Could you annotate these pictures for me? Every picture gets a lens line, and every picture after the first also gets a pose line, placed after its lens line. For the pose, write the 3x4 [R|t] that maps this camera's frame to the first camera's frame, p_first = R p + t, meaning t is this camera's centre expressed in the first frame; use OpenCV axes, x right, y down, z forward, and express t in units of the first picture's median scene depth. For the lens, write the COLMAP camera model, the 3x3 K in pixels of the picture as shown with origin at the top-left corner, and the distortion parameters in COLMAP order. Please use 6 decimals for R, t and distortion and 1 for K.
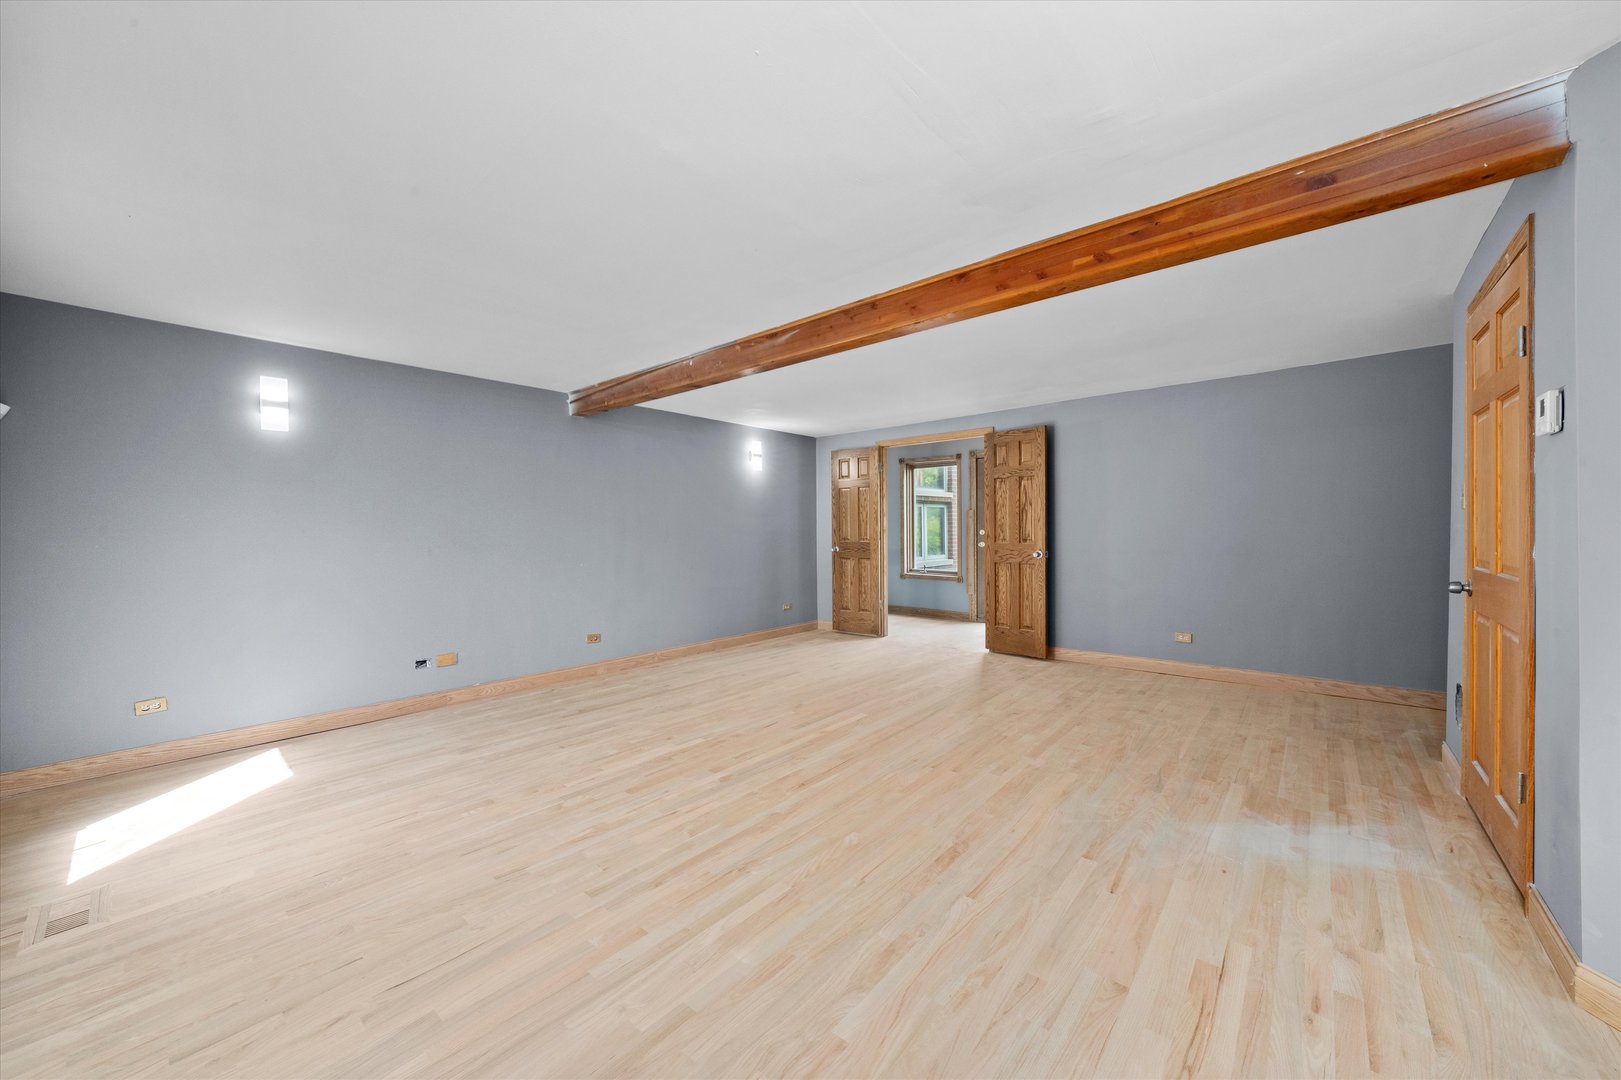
lens RADIAL K [[587.6, 0, 809.7], [0, 587.6, 533.8], [0, 0, 1]] dist [-0.010002, 0.001037]
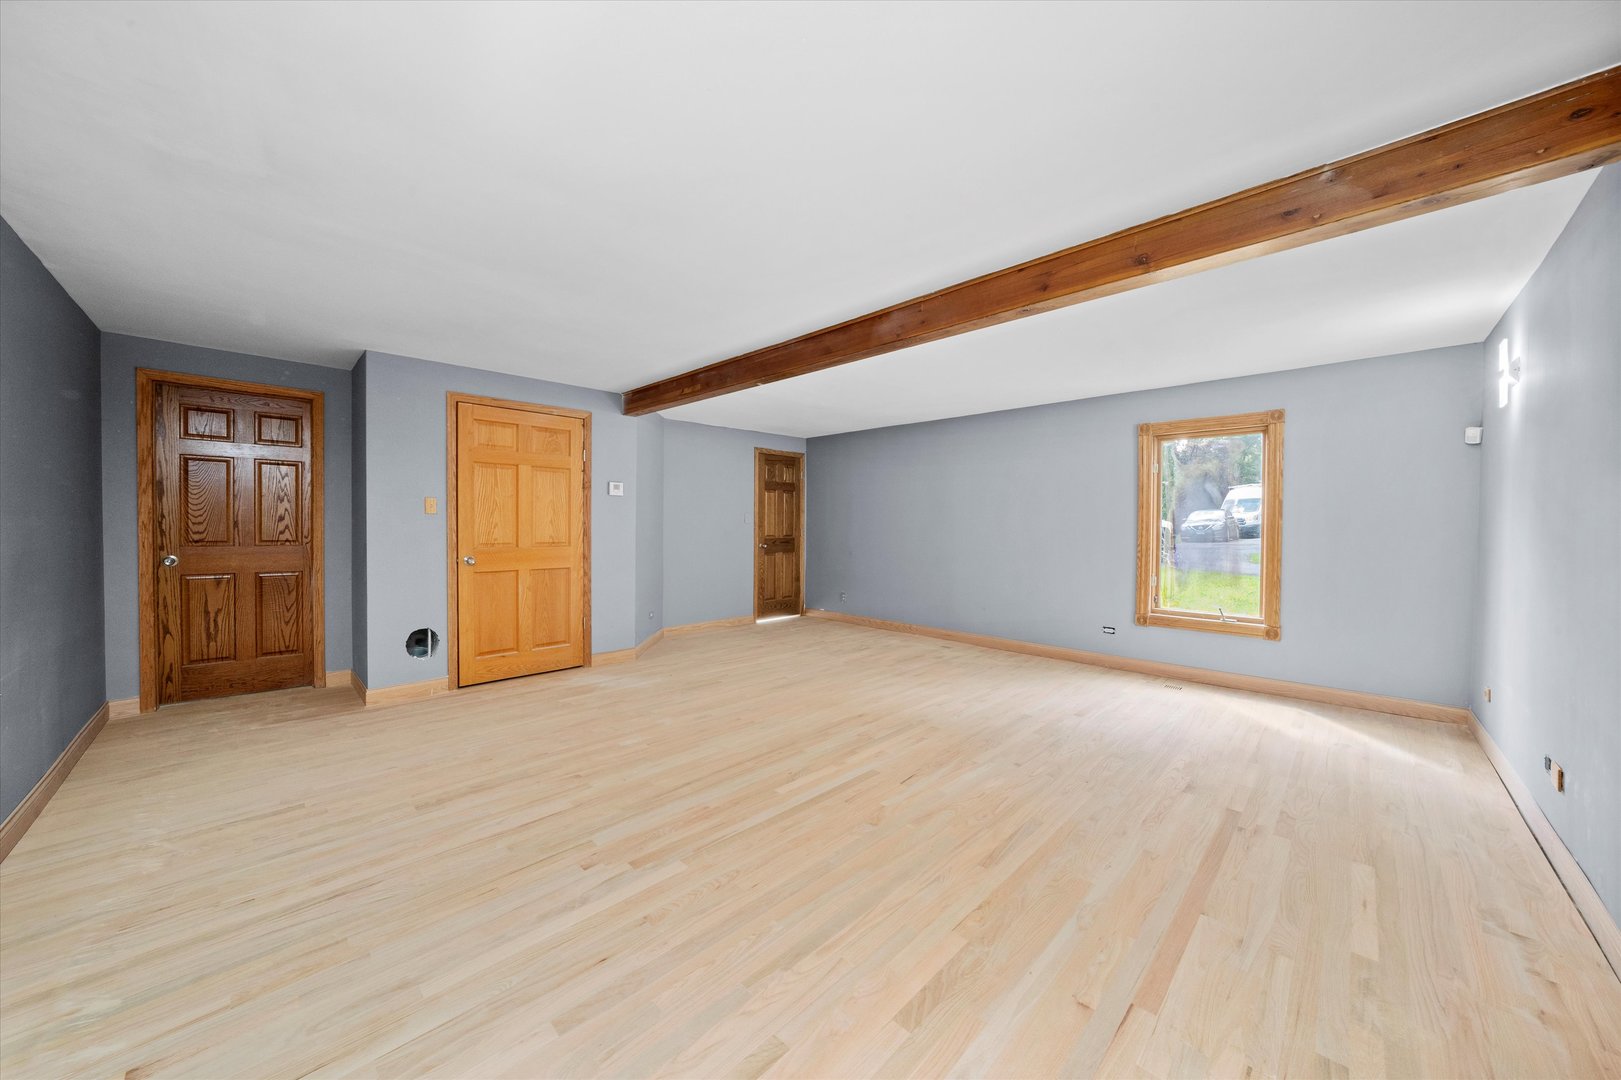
lens RADIAL K [[550.8, 0, 807.1], [0, 550.8, 529.2], [0, 0, 1]] dist [0.000100, 0.000001]
pose [[-0.997205, 0.002892, 0.074663, 0.011923], [0.004733, 0.999689, 0.024494, -0.025842], [-0.074569, 0.024779, -0.996908, 2.008687]]
